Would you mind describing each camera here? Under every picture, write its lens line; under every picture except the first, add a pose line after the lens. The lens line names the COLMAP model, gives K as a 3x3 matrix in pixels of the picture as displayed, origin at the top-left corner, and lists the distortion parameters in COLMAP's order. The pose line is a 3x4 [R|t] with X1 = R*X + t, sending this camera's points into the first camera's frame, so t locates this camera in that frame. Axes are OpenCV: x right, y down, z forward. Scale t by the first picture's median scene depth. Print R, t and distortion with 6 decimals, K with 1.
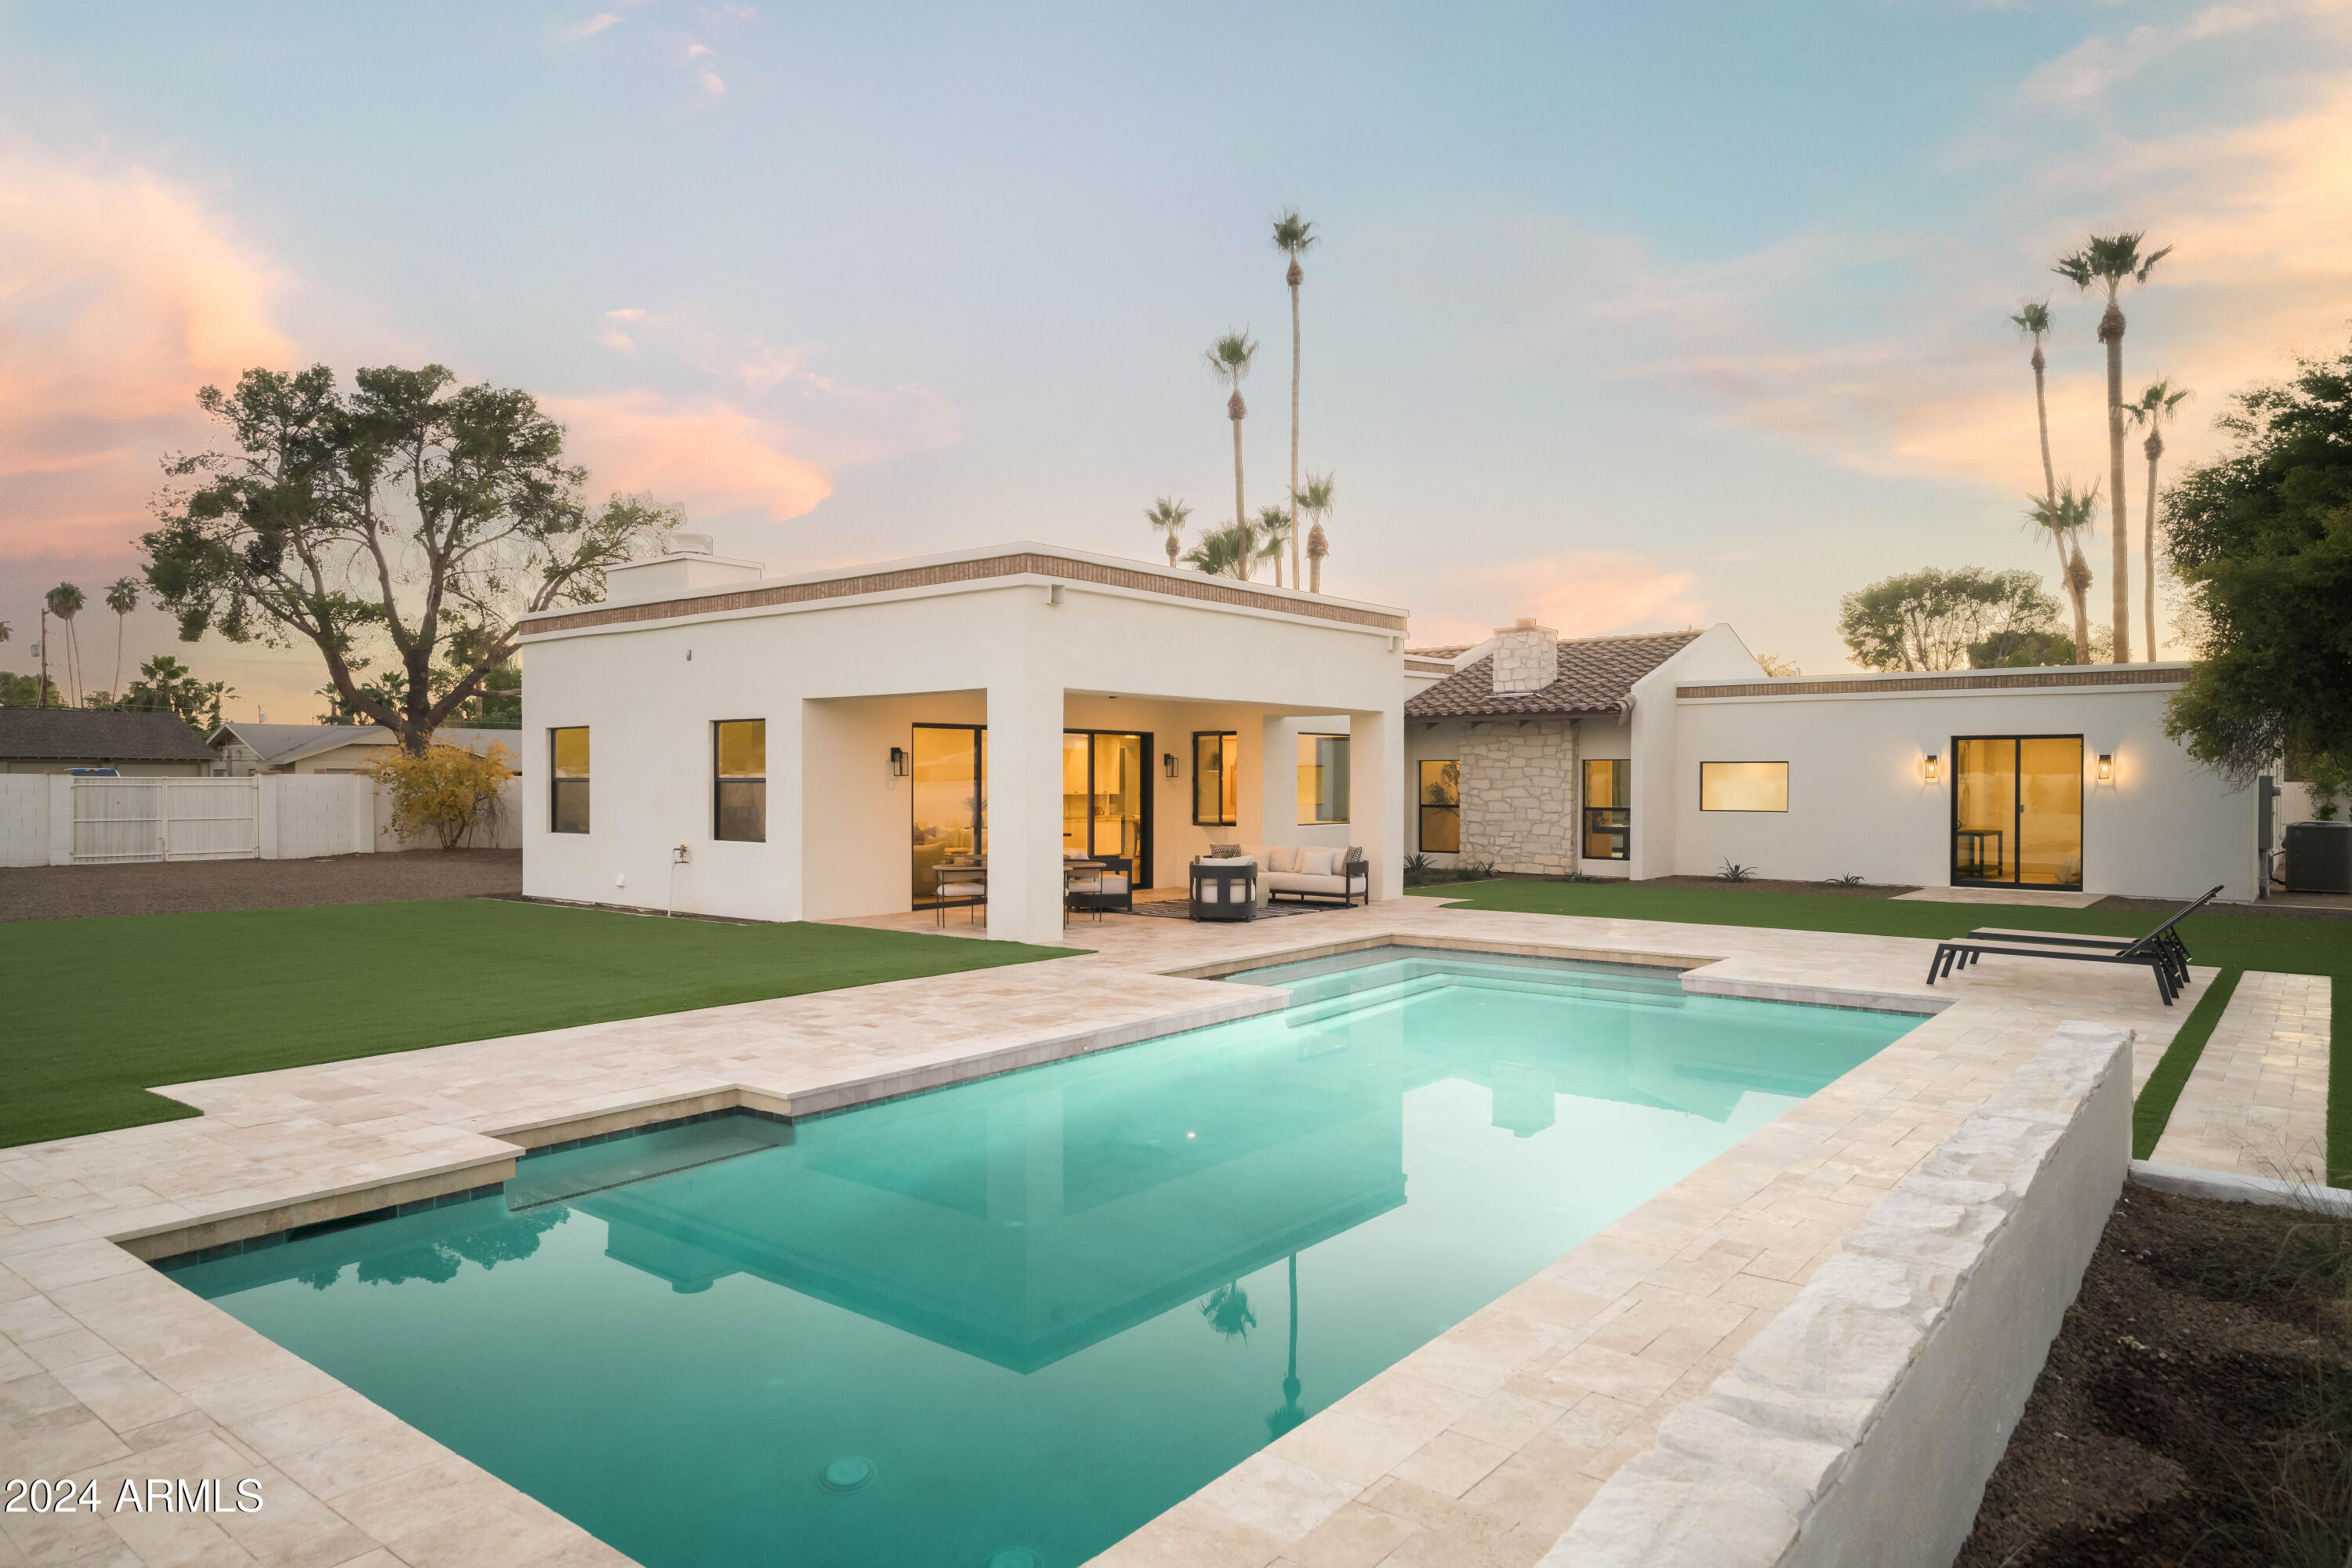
lens RADIAL K [[1469.2, 0, 1176.0], [0, 1469.2, 784.0], [0, 0, 1]] dist [-0.001598, 0.000064]
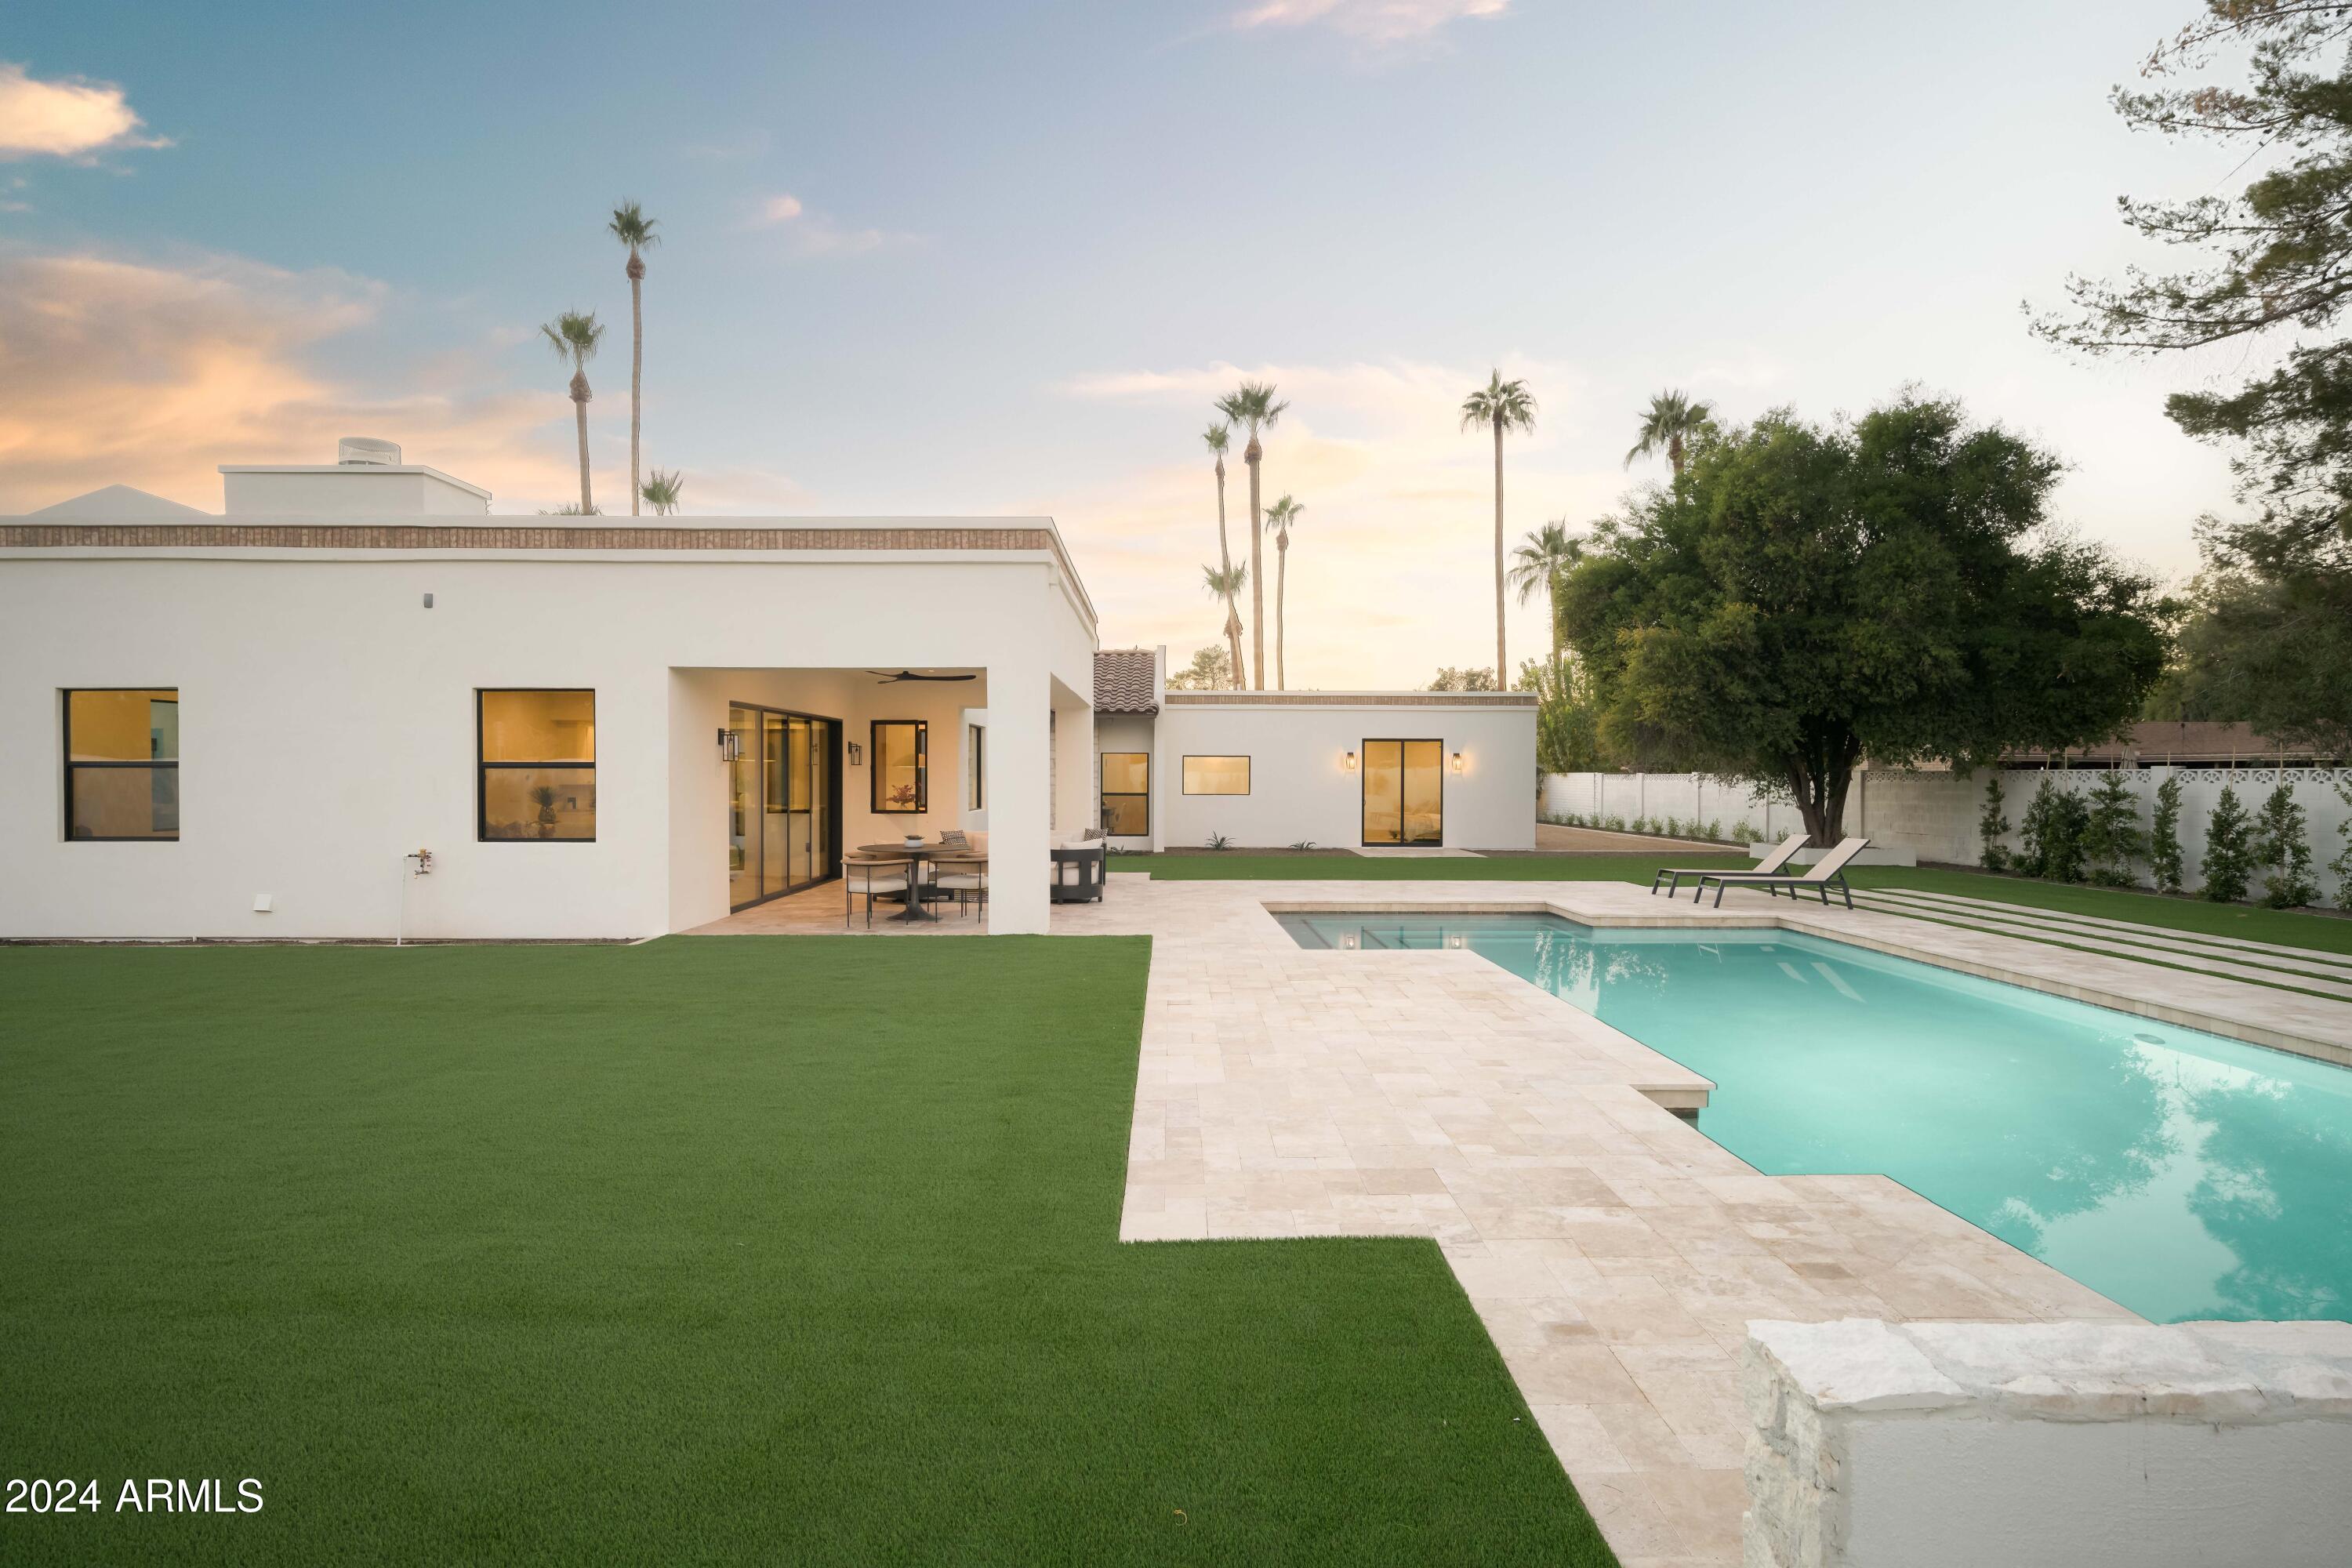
lens RADIAL K [[1236.6, 0, 1176.0], [0, 1236.6, 784.0], [0, 0, 1]] dist [0.022081, -0.000015]
pose [[0.783271, -0.003365, 0.621671, -0.313891], [-0.001993, 0.999967, 0.007923, 0.001036], [-0.621677, -0.007444, 0.783238, 0.184697]]
